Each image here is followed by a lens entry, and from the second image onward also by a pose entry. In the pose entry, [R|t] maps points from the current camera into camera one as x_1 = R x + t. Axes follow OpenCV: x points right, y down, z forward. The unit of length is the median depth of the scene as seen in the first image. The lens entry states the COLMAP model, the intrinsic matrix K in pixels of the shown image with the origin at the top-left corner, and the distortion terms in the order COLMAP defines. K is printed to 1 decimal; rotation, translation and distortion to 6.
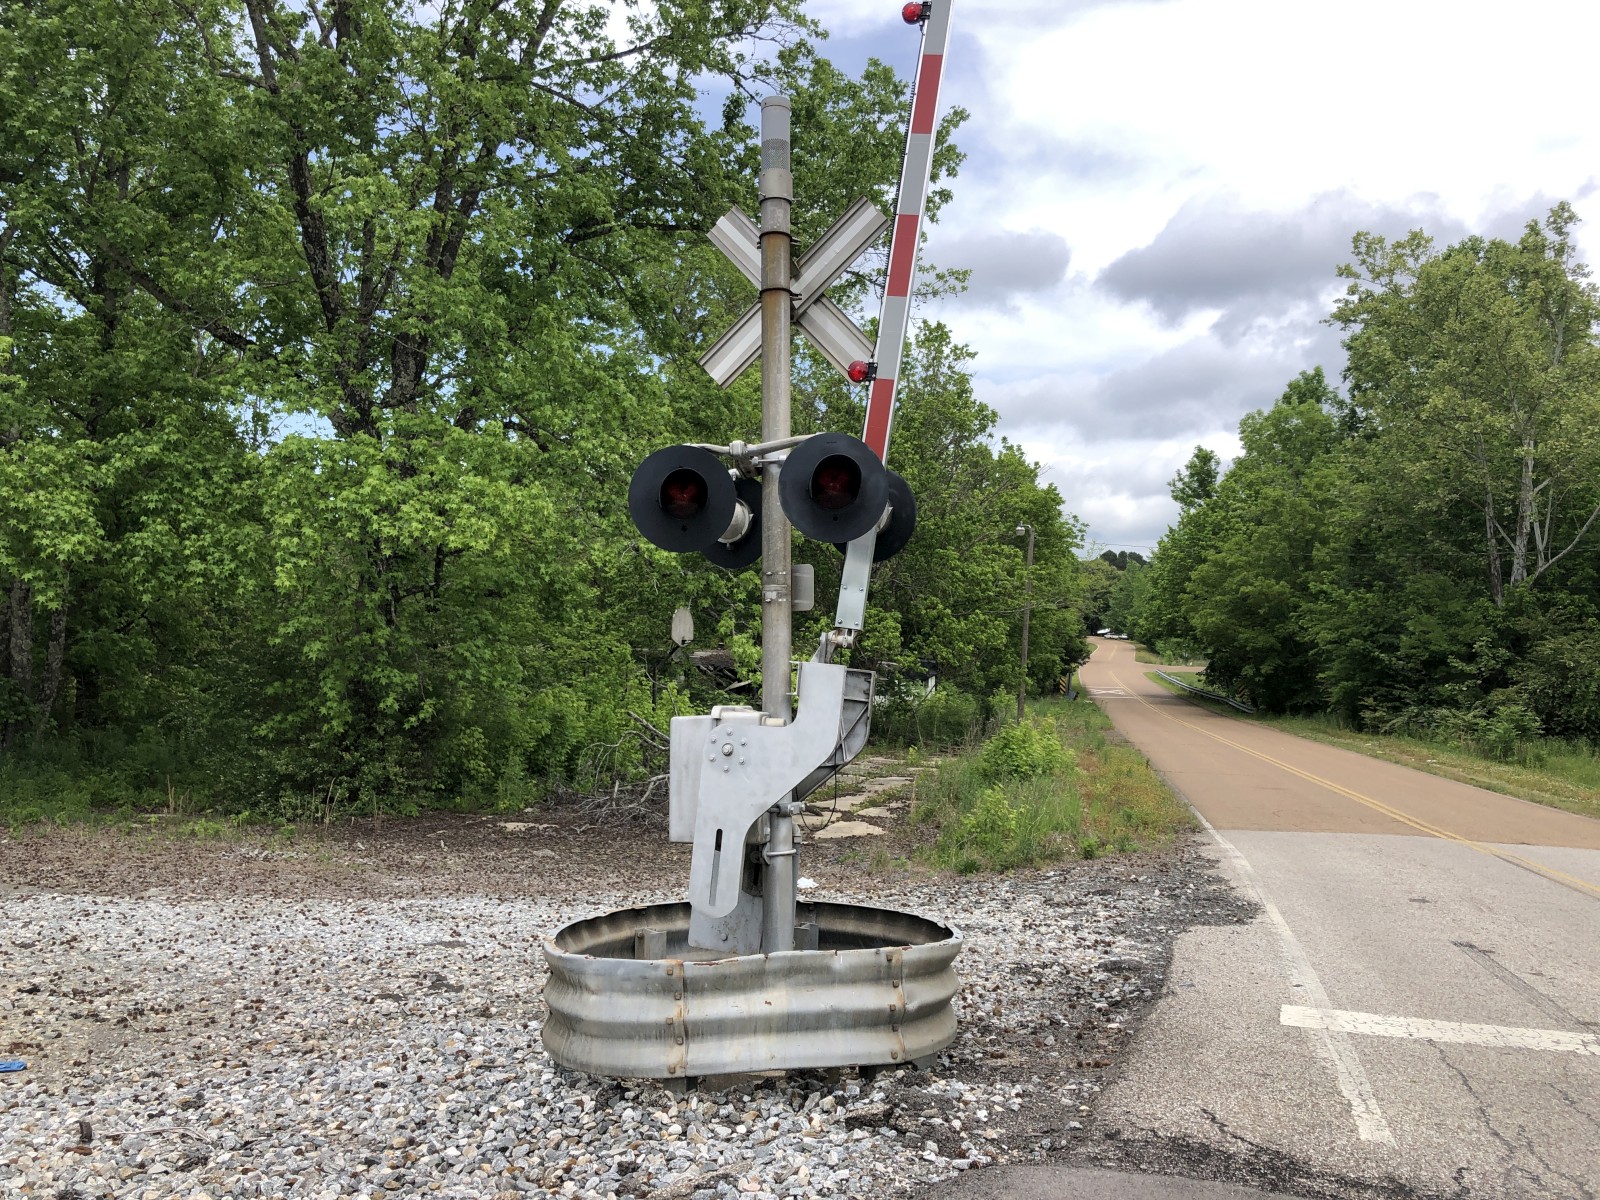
lens RADIAL K [[1302.7, 0, 800.0], [0, 1302.7, 600.0], [0, 0, 1]] dist [0.005959, 0.008835]
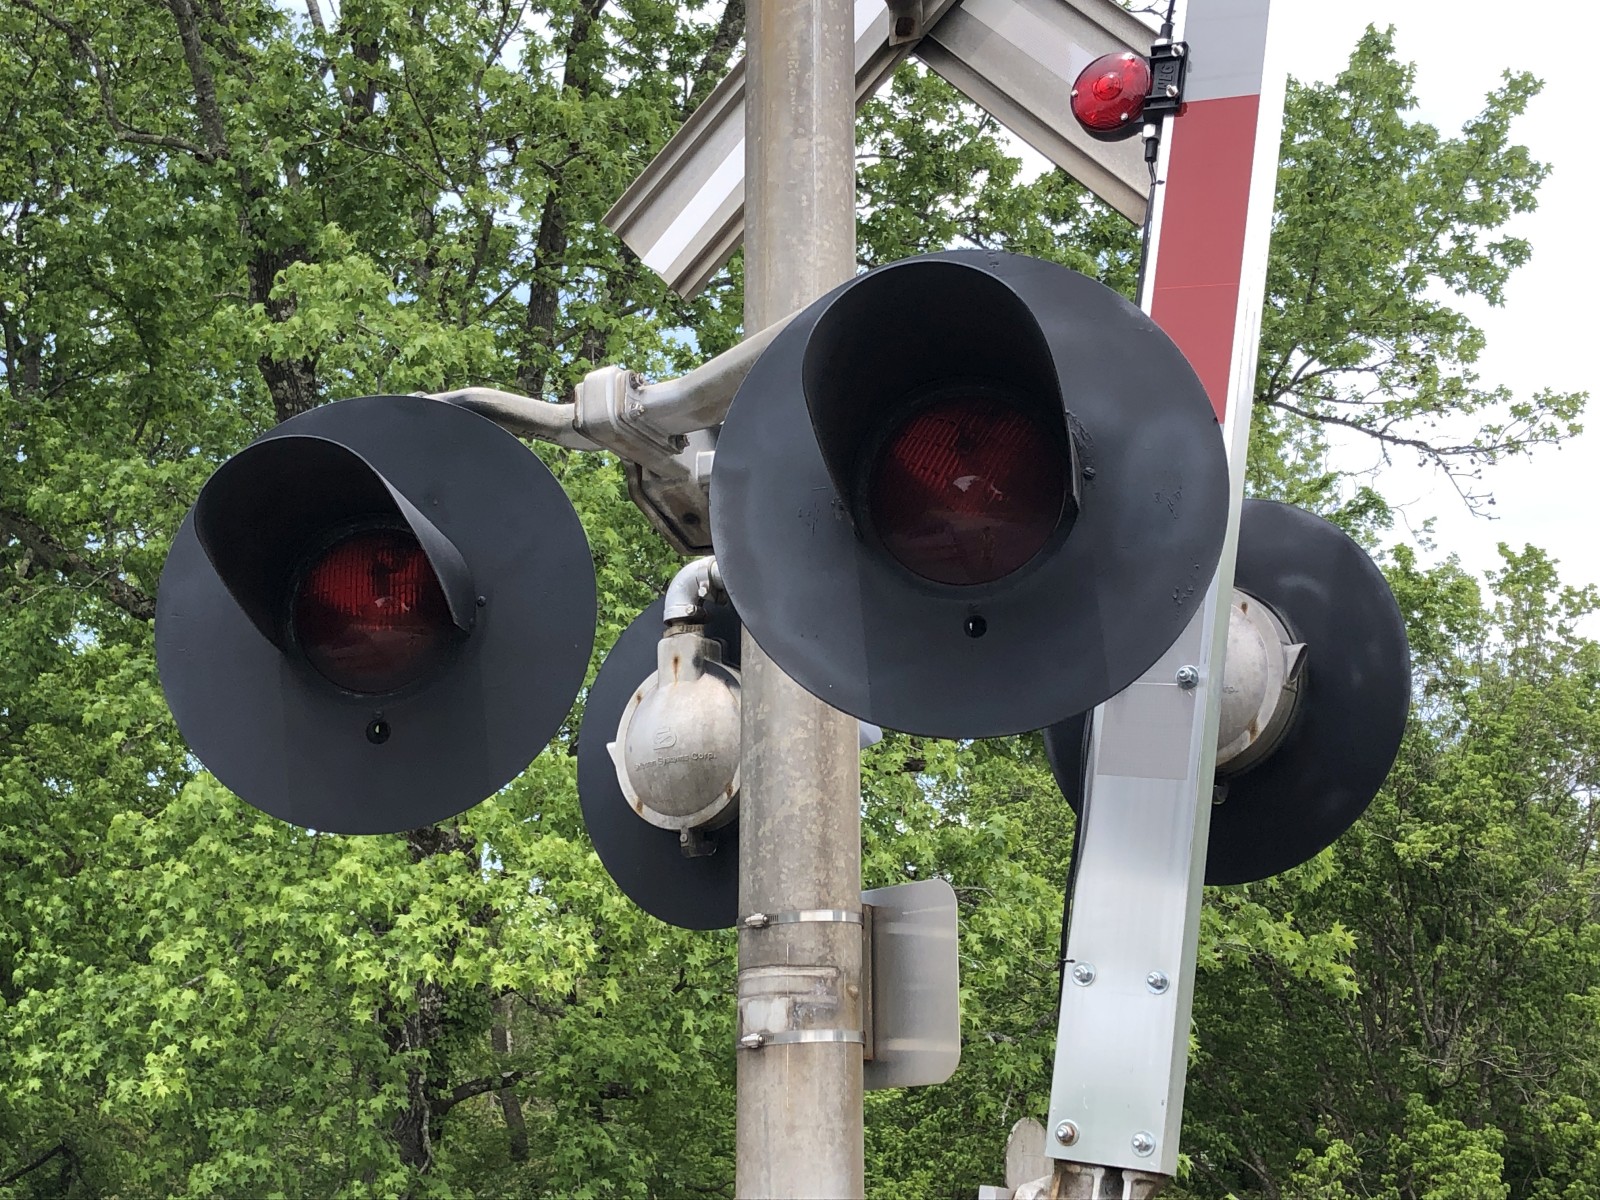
lens RADIAL K [[2105.9, 0, 800.0], [0, 2105.9, 600.0], [0, 0, 1]] dist [0.836746, -3.263770]
pose [[0.973962, -0.077058, -0.213215, 0.017401], [0.027520, 0.973694, -0.226191, 0.002828], [0.225036, 0.214434, 0.950461, 0.177762]]
